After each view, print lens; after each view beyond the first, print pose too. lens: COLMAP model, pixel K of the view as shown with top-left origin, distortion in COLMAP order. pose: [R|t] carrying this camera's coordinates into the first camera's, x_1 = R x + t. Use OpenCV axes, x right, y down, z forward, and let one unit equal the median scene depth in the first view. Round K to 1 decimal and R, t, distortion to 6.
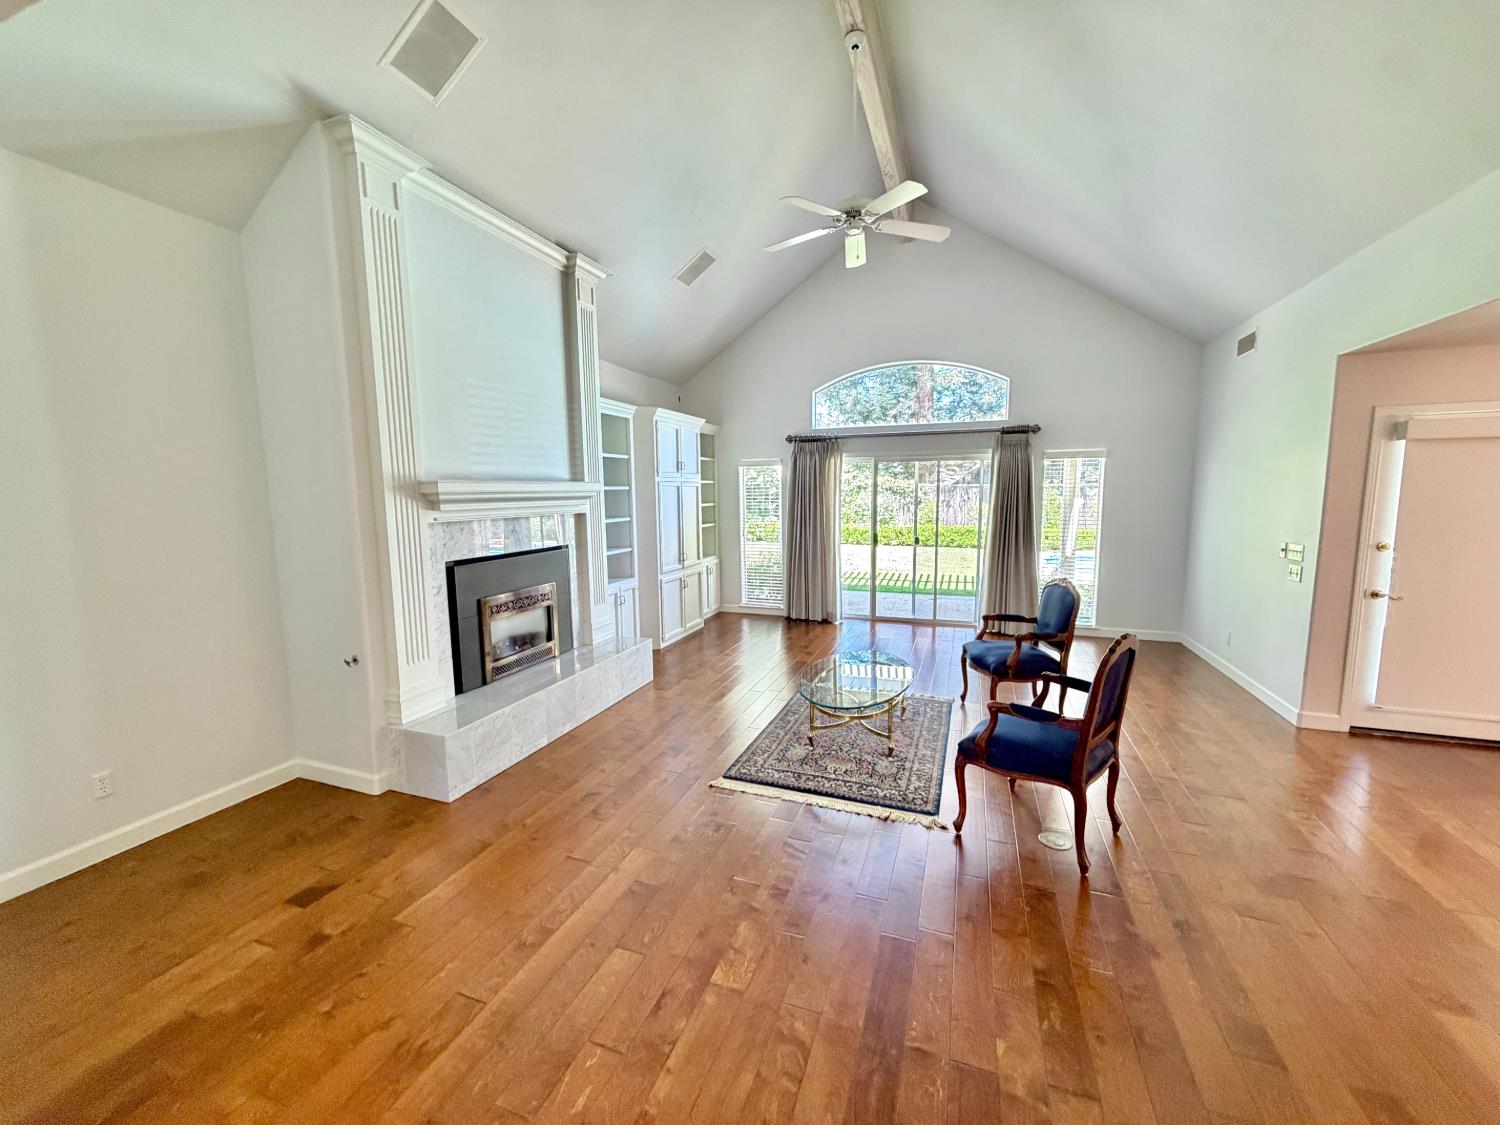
lens RADIAL K [[598.9, 0, 745.4], [0, 598.9, 562.6], [0, 0, 1]] dist [0.000786, -0.000931]
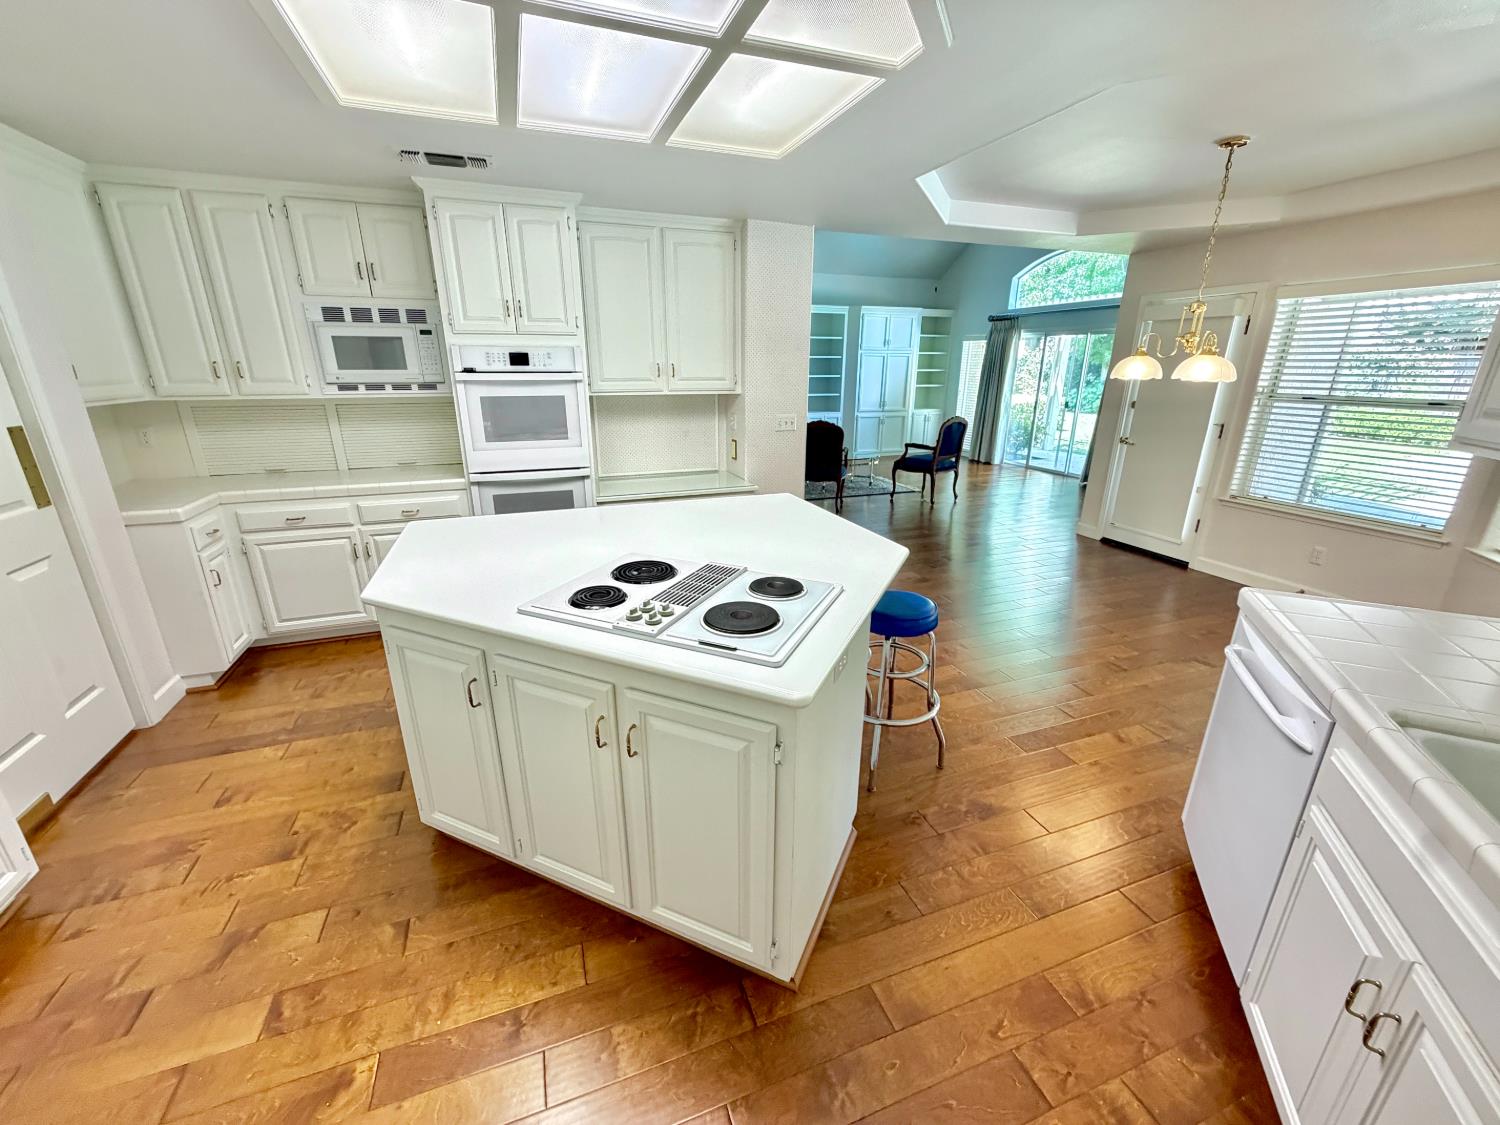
lens RADIAL K [[598.9, 0, 750.5], [0, 598.9, 561.7], [0, 0, 1]] dist [0.000786, -0.000931]
pose [[0.659610, 0.250066, -0.708789, 0.936831], [-0.096090, 0.963348, 0.250454, 0.031955], [0.745440, -0.097095, 0.659463, -0.354154]]
